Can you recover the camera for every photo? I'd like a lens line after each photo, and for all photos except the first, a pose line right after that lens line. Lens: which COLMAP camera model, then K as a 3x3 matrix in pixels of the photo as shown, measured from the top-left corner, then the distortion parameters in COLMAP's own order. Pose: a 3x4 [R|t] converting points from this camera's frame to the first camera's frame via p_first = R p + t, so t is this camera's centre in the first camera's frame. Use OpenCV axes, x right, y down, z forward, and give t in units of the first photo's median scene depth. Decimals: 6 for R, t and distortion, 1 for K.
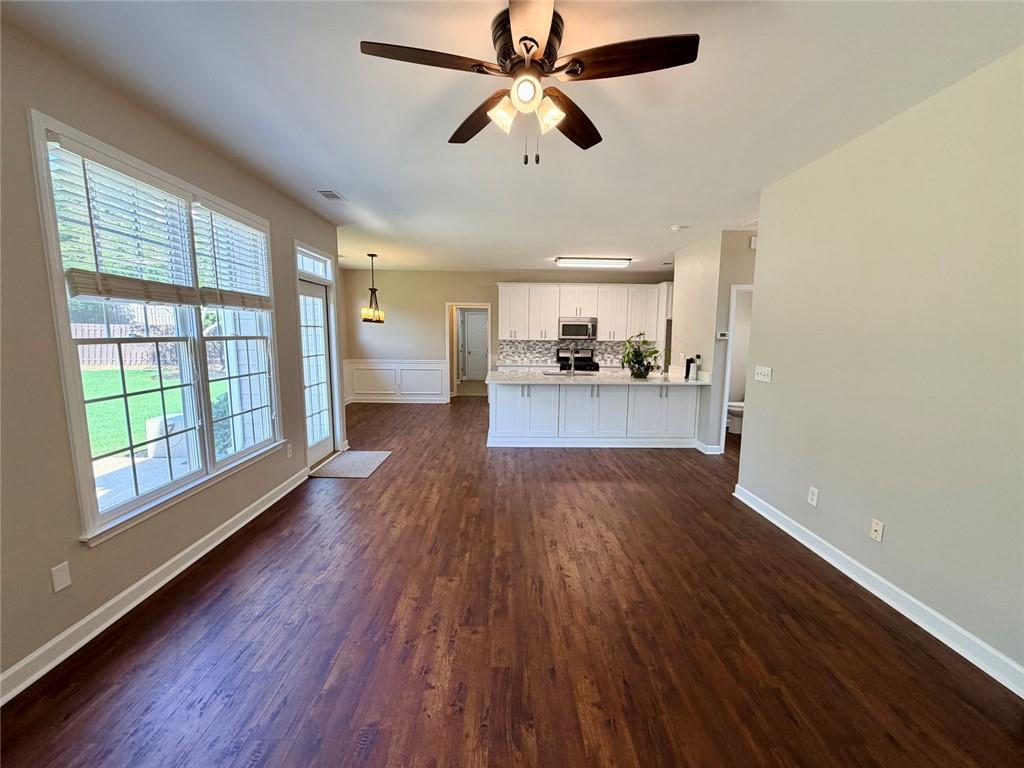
lens RADIAL K [[407.9, 0, 509.8], [0, 407.9, 383.9], [0, 0, 1]] dist [0.000104, 0.000190]
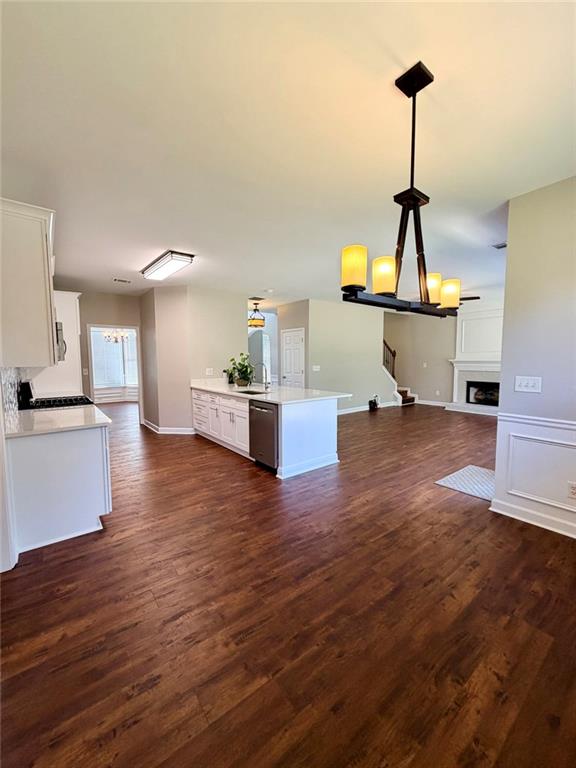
lens RADIAL K [[305.9, 0, 288.4], [0, 305.9, 382.1], [0, 0, 1]] dist [0.000104, 0.000190]
pose [[-0.602529, -0.066094, 0.795356, -0.849603], [0.100228, 0.982409, 0.157567, -0.259799], [-0.791779, 0.174656, -0.585305, 2.227502]]
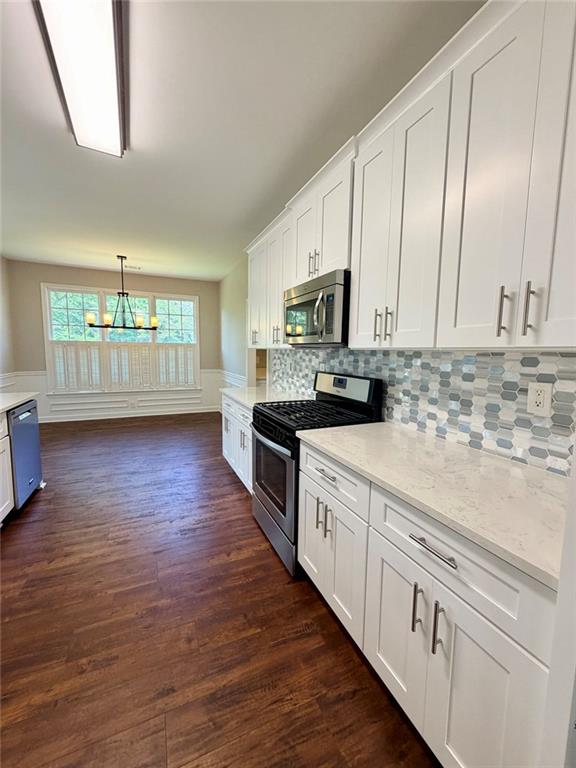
lens RADIAL K [[305.9, 0, 288.4], [0, 305.9, 382.1], [0, 0, 1]] dist [0.000104, 0.000190]
pose [[0.400936, 0.091324, -0.911543, 0.888515], [-0.126738, 0.990980, 0.043537, -0.194217], [0.907297, 0.098071, 0.408894, 1.957991]]
